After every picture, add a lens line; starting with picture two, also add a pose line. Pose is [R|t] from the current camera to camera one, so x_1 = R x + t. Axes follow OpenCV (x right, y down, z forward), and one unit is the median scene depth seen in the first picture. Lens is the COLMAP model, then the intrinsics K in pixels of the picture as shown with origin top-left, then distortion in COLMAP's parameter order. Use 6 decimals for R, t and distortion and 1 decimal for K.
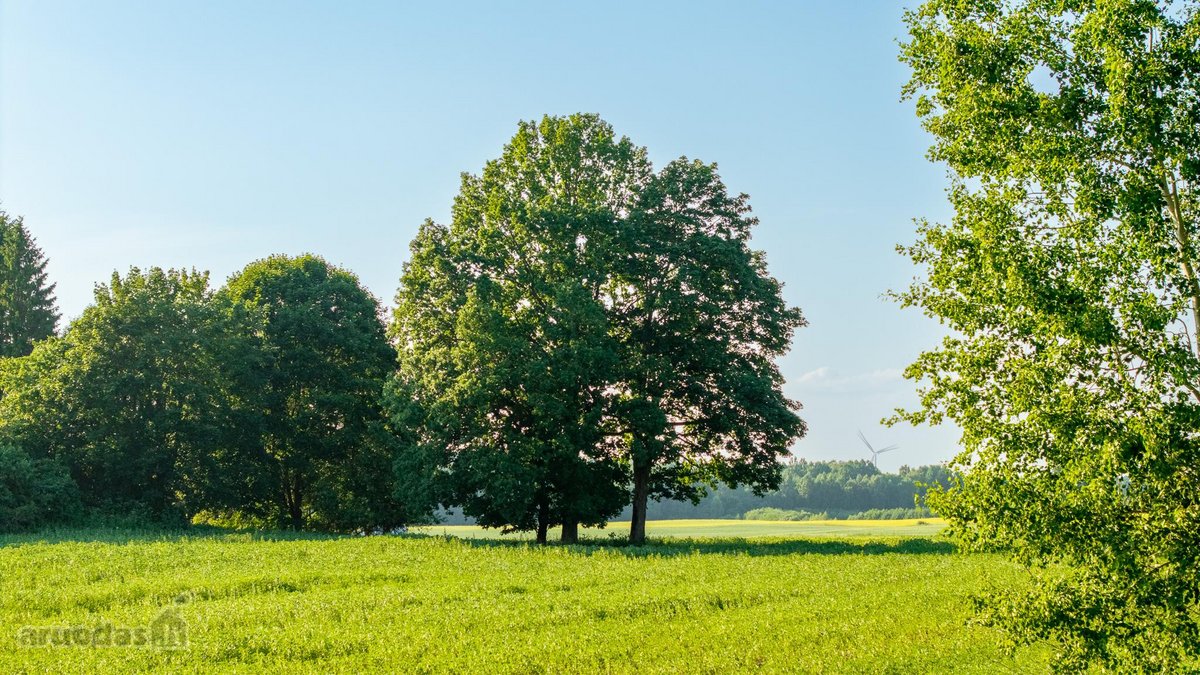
lens RADIAL K [[832.7, 0, 570.9], [0, 832.7, 367.9], [0, 0, 1]] dist [0.026507, -0.036169]
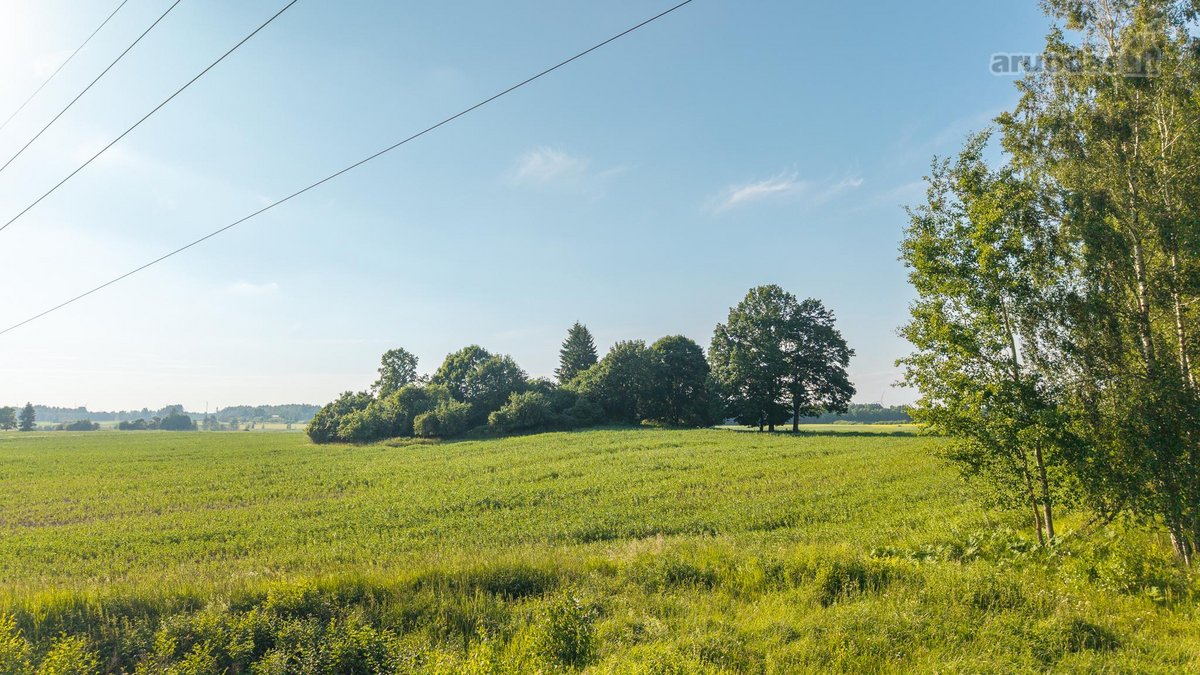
lens RADIAL K [[832.7, 0, 598.8], [0, 832.7, 341.5], [0, 0, 1]] dist [0.026507, -0.036169]
pose [[0.966159, -0.021787, -0.257027, 0.169043], [0.044164, 0.995685, 0.081609, -0.365678], [0.254140, -0.090199, 0.962952, -1.917027]]
